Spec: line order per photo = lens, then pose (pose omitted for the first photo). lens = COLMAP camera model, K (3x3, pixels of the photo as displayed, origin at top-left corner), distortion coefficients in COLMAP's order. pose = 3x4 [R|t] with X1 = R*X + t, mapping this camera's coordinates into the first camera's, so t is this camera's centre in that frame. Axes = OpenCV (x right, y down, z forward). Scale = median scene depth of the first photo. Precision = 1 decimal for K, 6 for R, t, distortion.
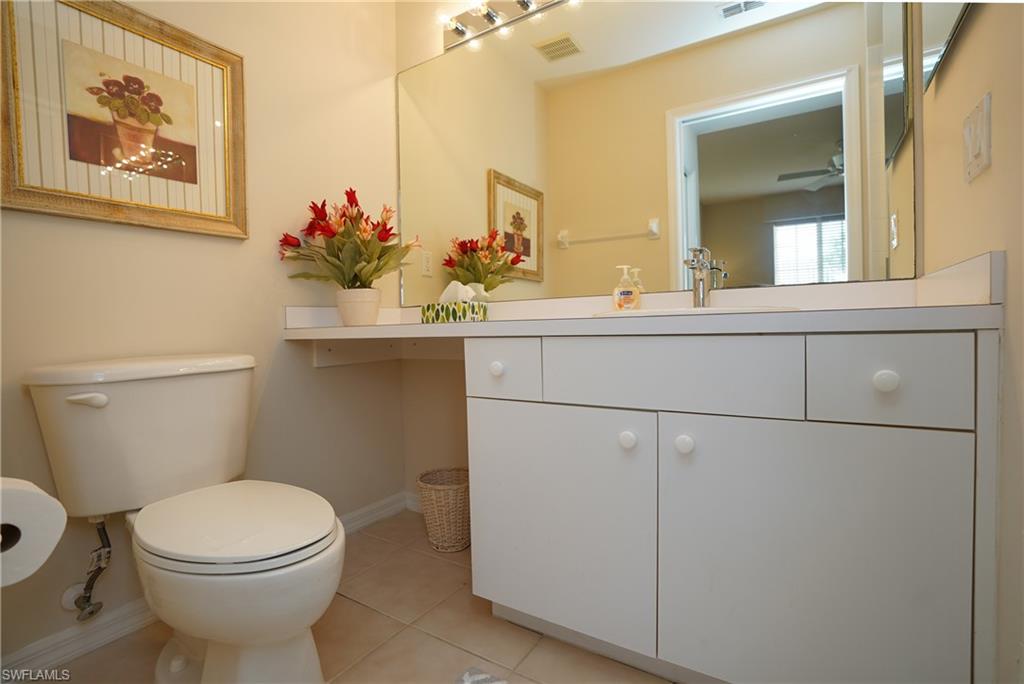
lens RADIAL K [[467.7, 0, 503.1], [0, 467.7, 342.5], [0, 0, 1]] dist [-0.072637, 0.021373]
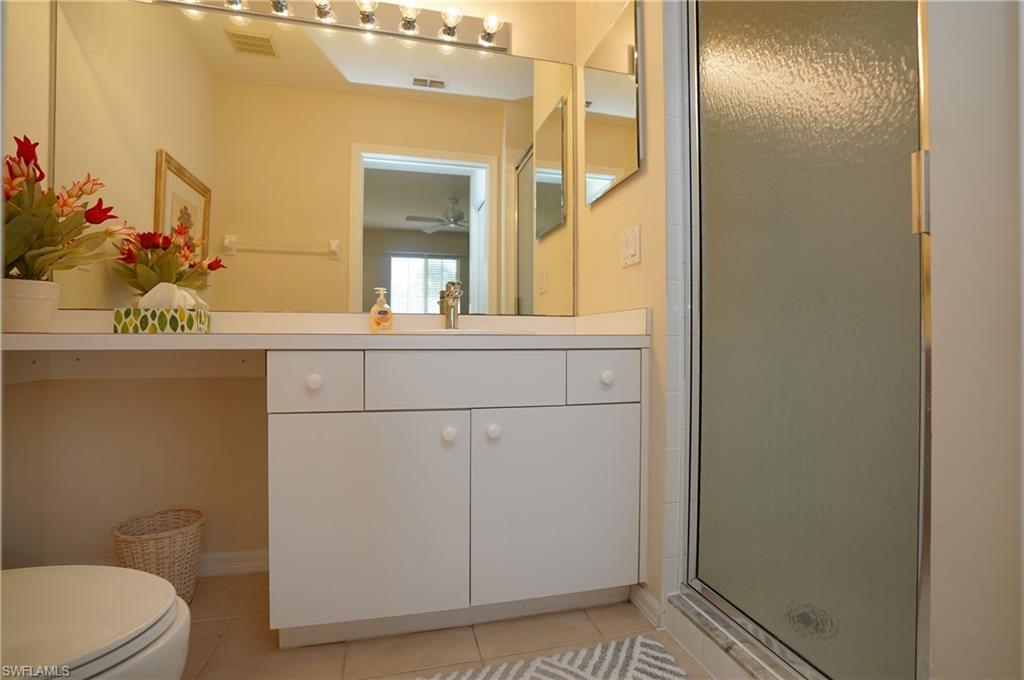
lens RADIAL K [[467.7, 0, 503.1], [0, 467.7, 340.5], [0, 0, 1]] dist [-0.072637, 0.021373]
pose [[0.694360, 0.026778, 0.719129, -0.272050], [0.004063, 0.999146, -0.041127, 0.006255], [-0.719616, 0.031479, 0.693658, 0.014544]]
